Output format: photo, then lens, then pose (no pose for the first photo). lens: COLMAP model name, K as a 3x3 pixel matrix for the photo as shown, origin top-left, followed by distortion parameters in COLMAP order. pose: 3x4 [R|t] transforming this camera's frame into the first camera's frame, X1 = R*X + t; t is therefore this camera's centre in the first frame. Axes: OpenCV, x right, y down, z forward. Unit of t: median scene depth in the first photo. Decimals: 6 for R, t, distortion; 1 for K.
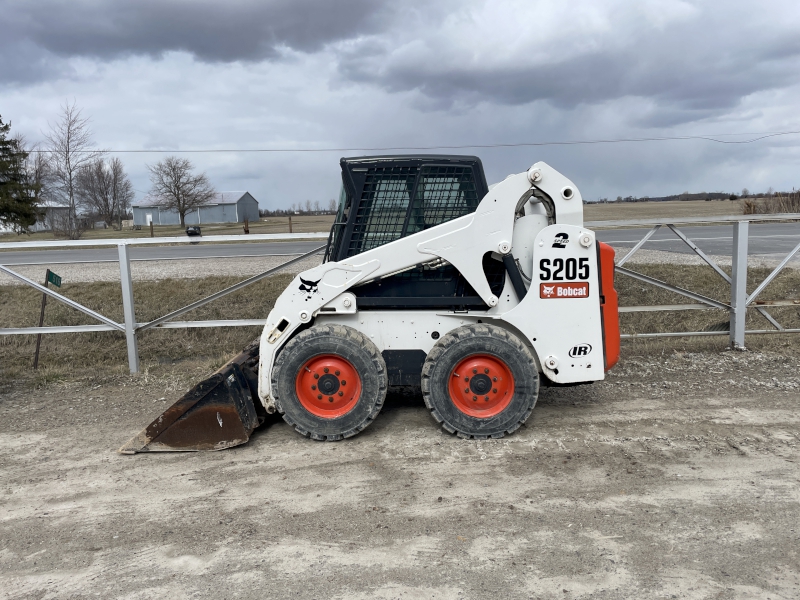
lens RADIAL K [[593.8, 0, 401.0], [0, 593.8, 288.8], [0, 0, 1]] dist [0.088446, -0.109283]
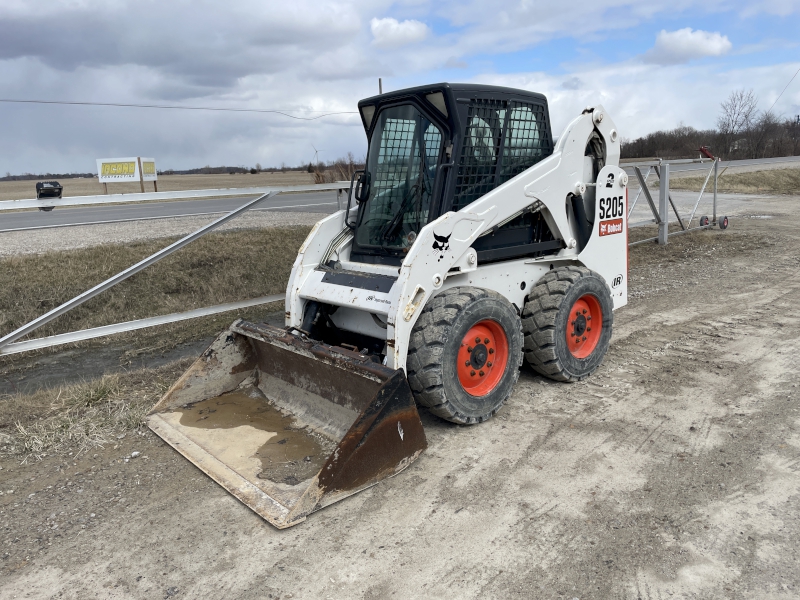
lens RADIAL K [[593.8, 0, 401.0], [0, 593.8, 288.8], [0, 0, 1]] dist [0.088446, -0.109283]
pose [[0.742837, -0.130223, 0.656685, -0.740921], [0.100258, 0.991476, 0.083203, -0.015425], [-0.661923, 0.004031, 0.749561, 0.439775]]
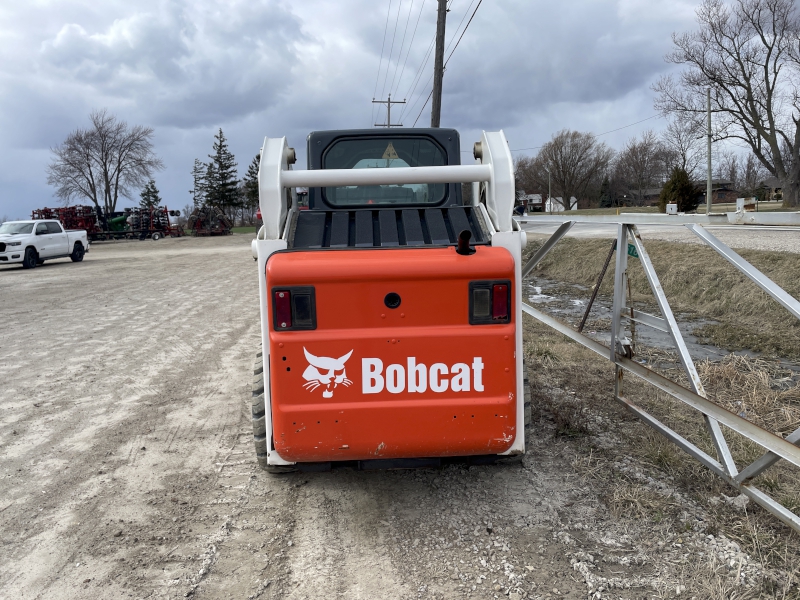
lens RADIAL K [[607.4, 0, 400.0], [0, 607.4, 300.0], [0, 0, 1]] dist [0.090016, -0.114644]
pose [[0.053128, 0.169991, -0.984012, 0.997084], [-0.081972, 0.982821, 0.165359, -0.151863], [0.995218, 0.071877, 0.066150, 1.110172]]
